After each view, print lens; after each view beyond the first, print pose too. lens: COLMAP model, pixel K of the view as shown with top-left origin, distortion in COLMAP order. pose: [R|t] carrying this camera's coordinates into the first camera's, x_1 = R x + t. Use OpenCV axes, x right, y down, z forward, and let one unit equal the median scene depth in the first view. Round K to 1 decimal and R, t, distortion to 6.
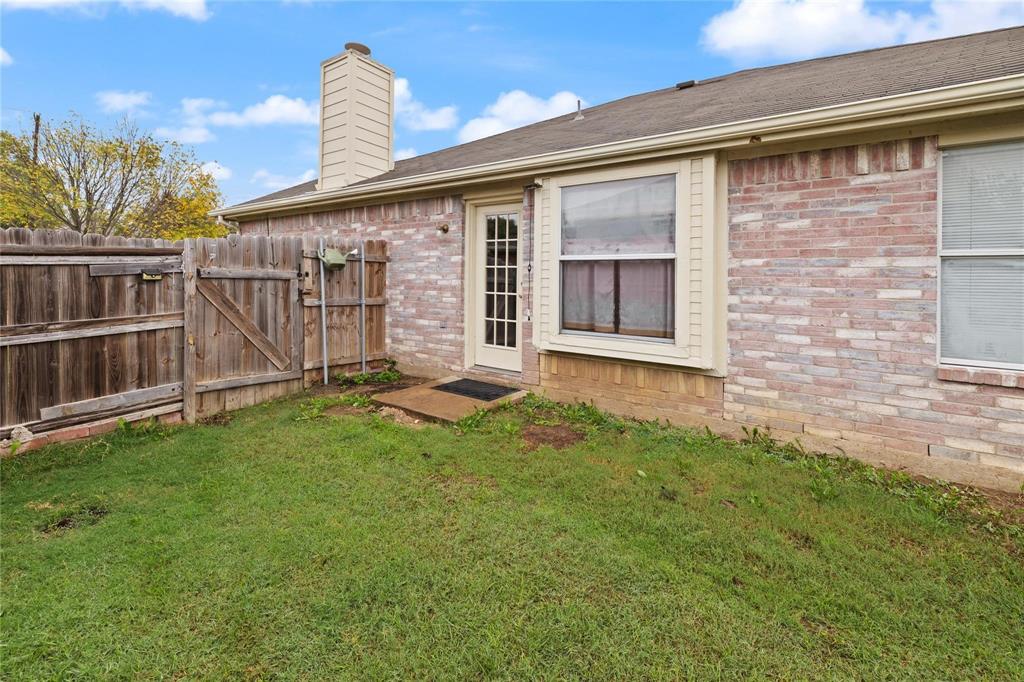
lens RADIAL K [[434.4, 0, 515.4], [0, 434.4, 331.8], [0, 0, 1]] dist [0.000675, 0.000386]
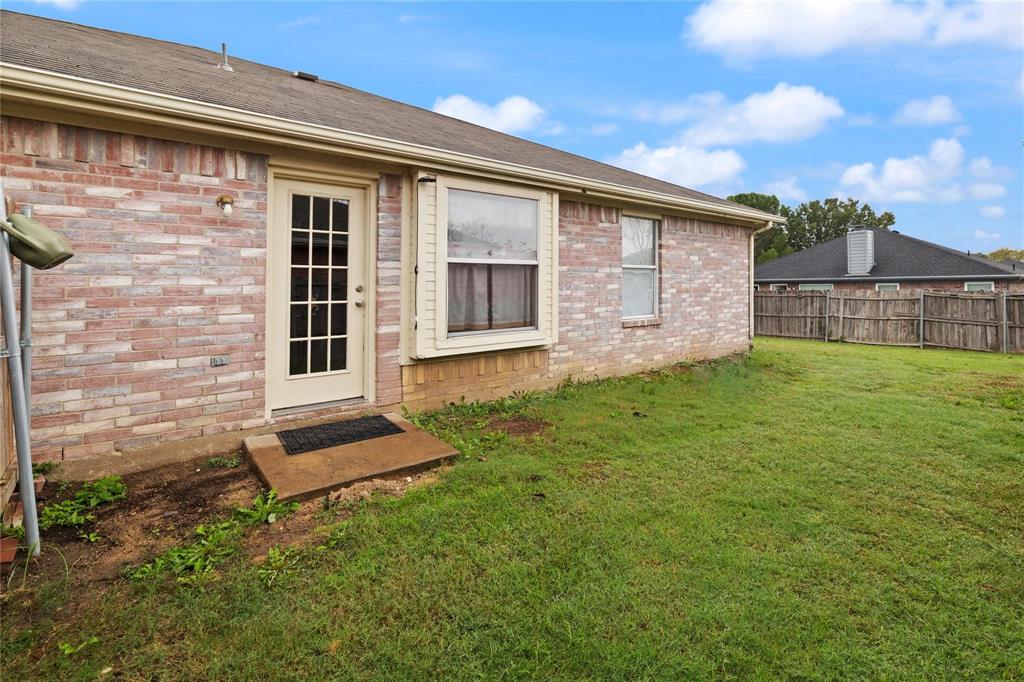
lens RADIAL K [[434.4, 0, 515.4], [0, 434.4, 331.8], [0, 0, 1]] dist [0.000675, 0.000386]
pose [[0.334477, -0.124680, 0.934120, -0.767916], [0.120336, 0.988746, 0.088882, -0.078596], [-0.934689, 0.082679, 0.345716, 0.528662]]
